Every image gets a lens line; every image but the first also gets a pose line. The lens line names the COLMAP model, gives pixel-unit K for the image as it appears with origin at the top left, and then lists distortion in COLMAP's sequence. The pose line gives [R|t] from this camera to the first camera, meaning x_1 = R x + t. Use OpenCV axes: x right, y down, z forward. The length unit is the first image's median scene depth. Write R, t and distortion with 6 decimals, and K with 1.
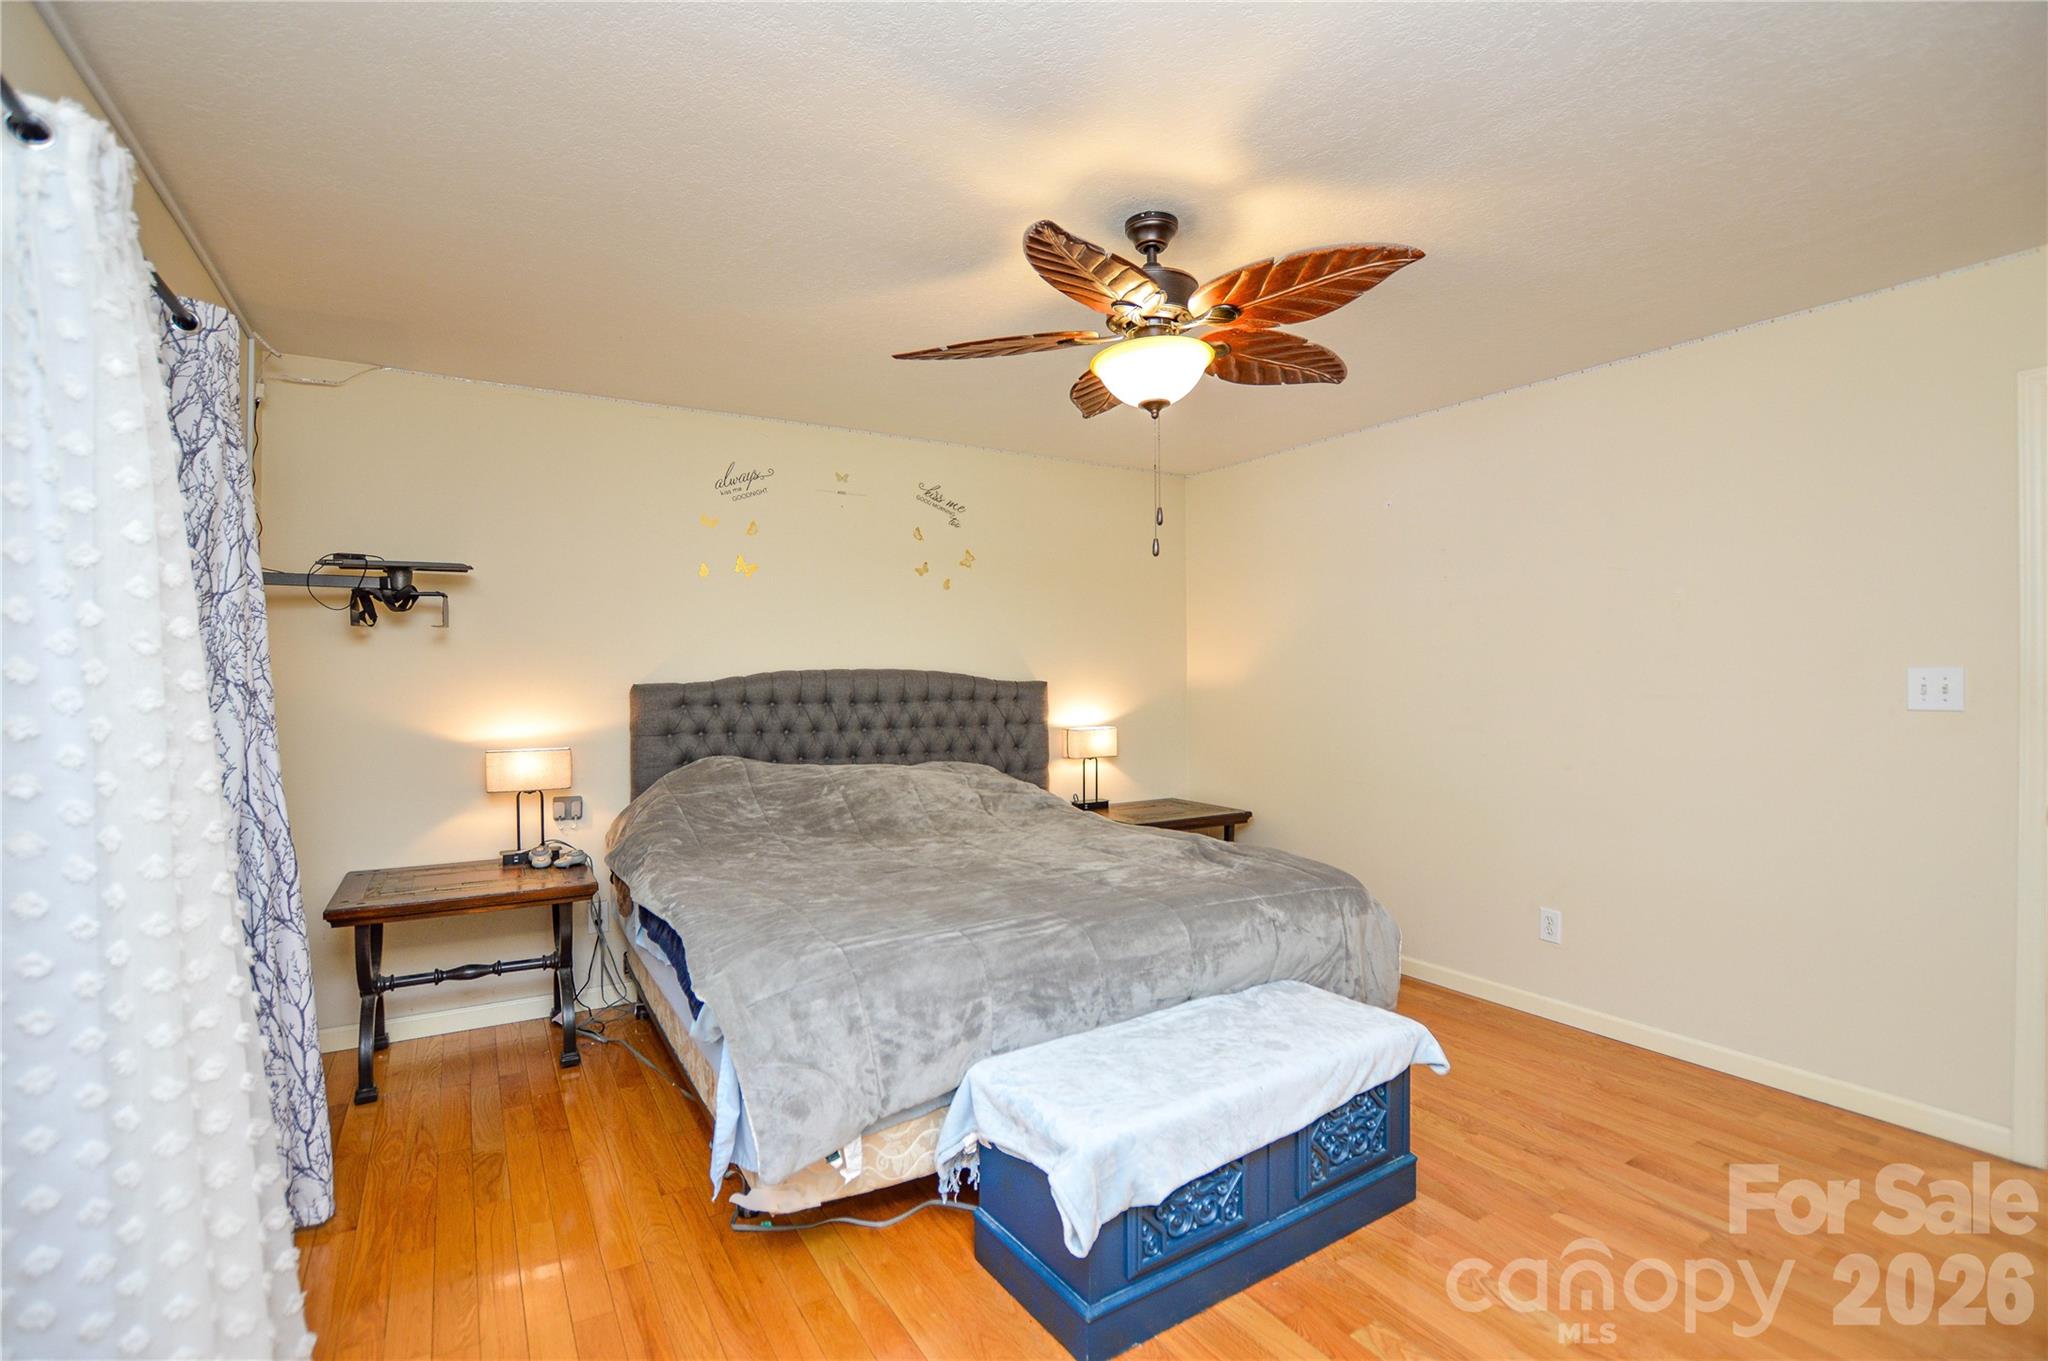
lens RADIAL K [[909.6, 0, 1013.0], [0, 909.6, 680.3], [0, 0, 1]] dist [-0.027853, 0.000491]
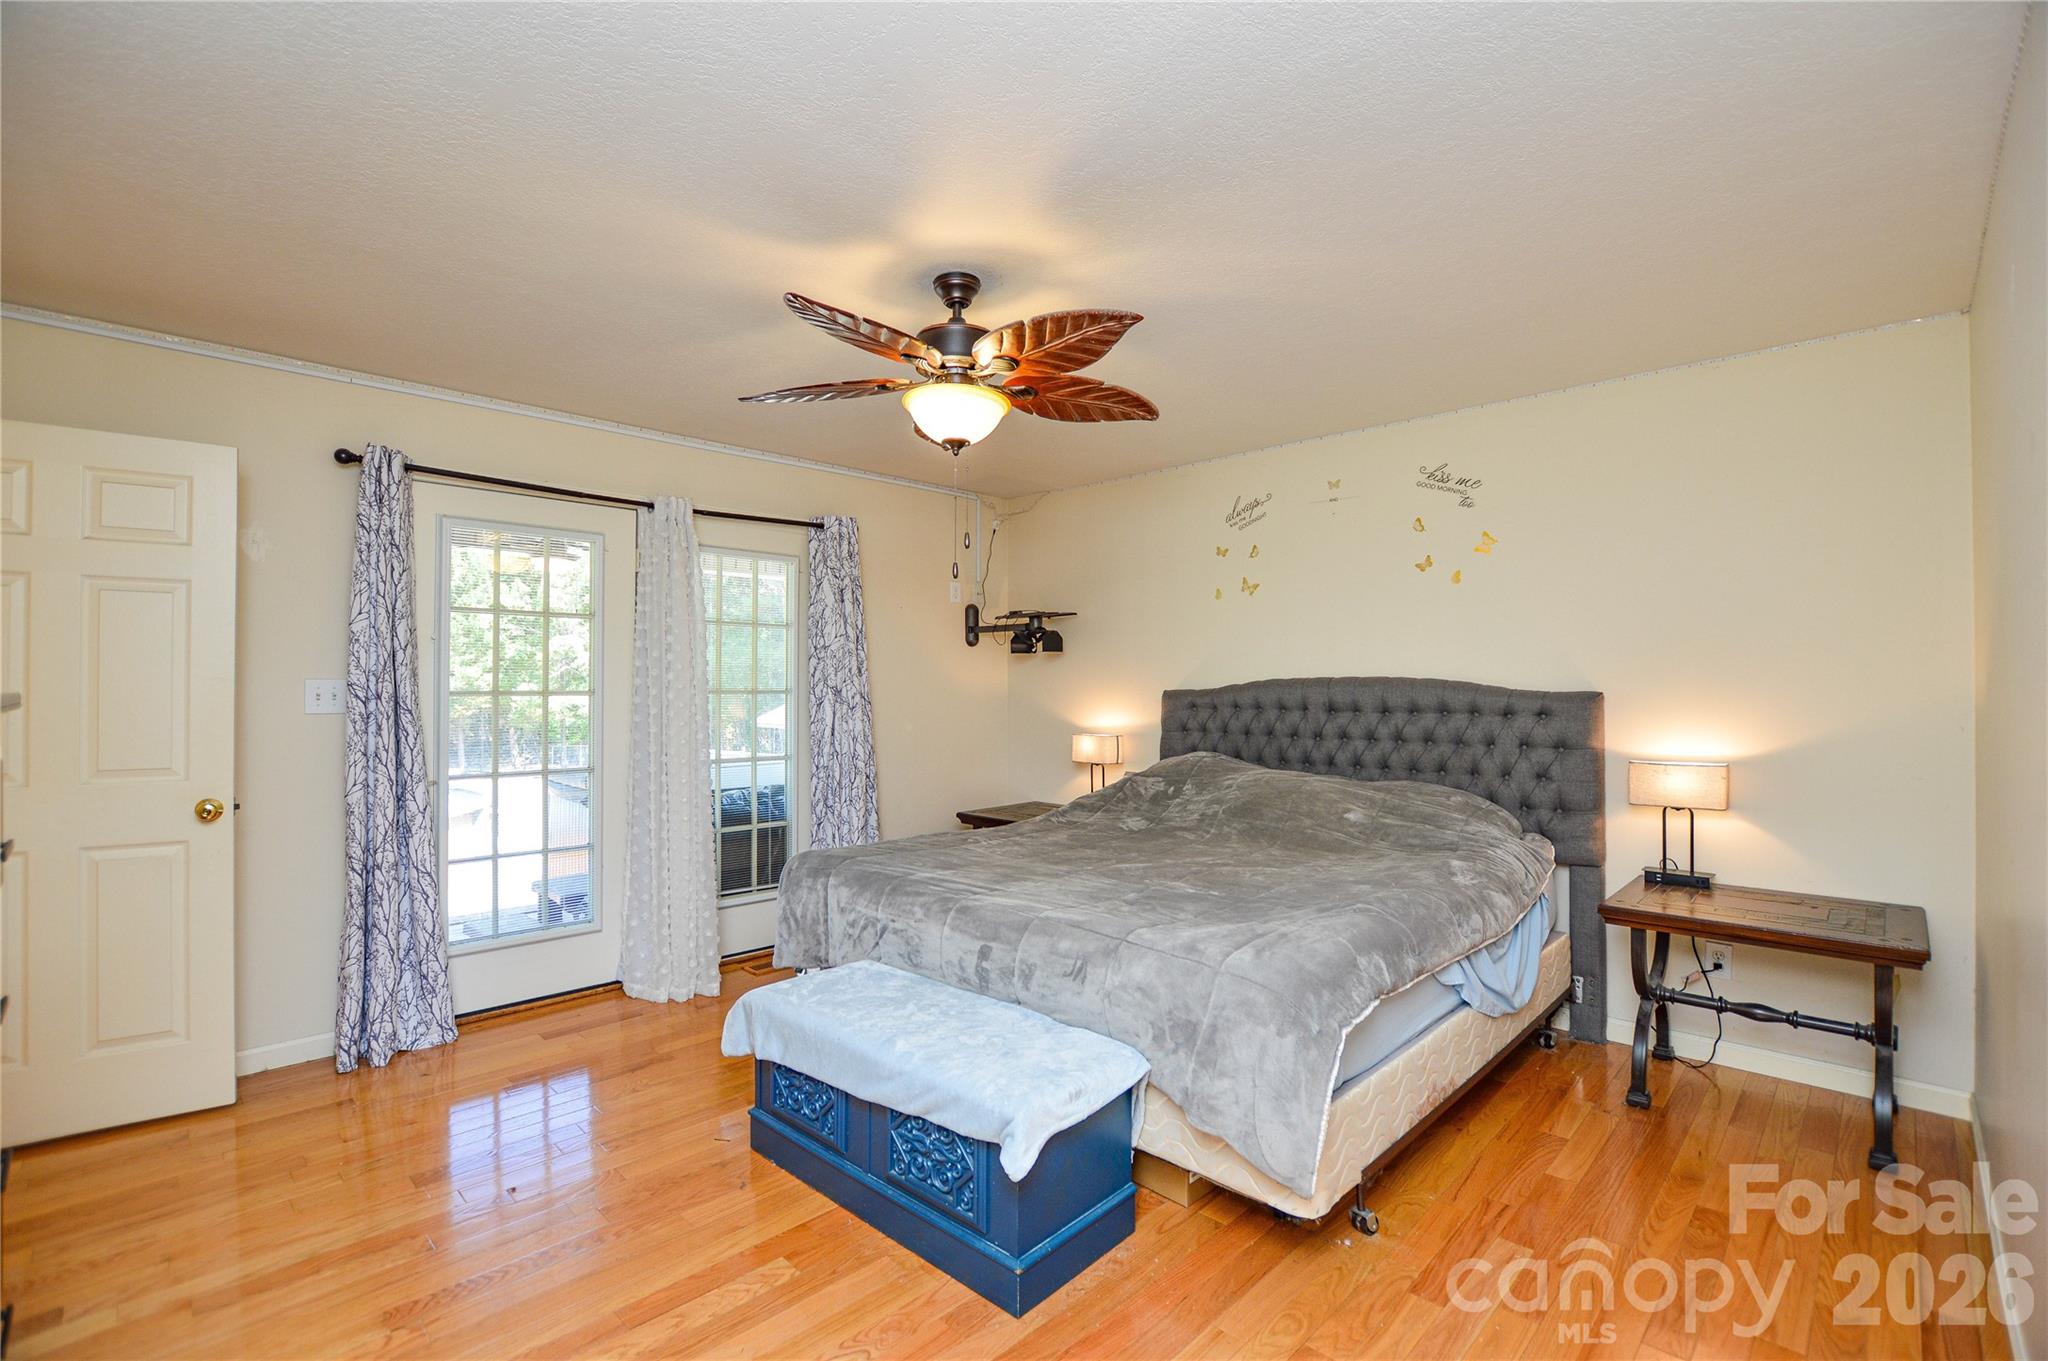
lens RADIAL K [[909.6, 0, 1013.0], [0, 909.6, 680.3], [0, 0, 1]] dist [-0.027853, 0.000491]
pose [[0.260555, -0.001889, -0.965457, 0.629449], [-0.007584, 0.999963, -0.004003, -0.002283], [0.965429, 0.008365, 0.260531, 0.376948]]
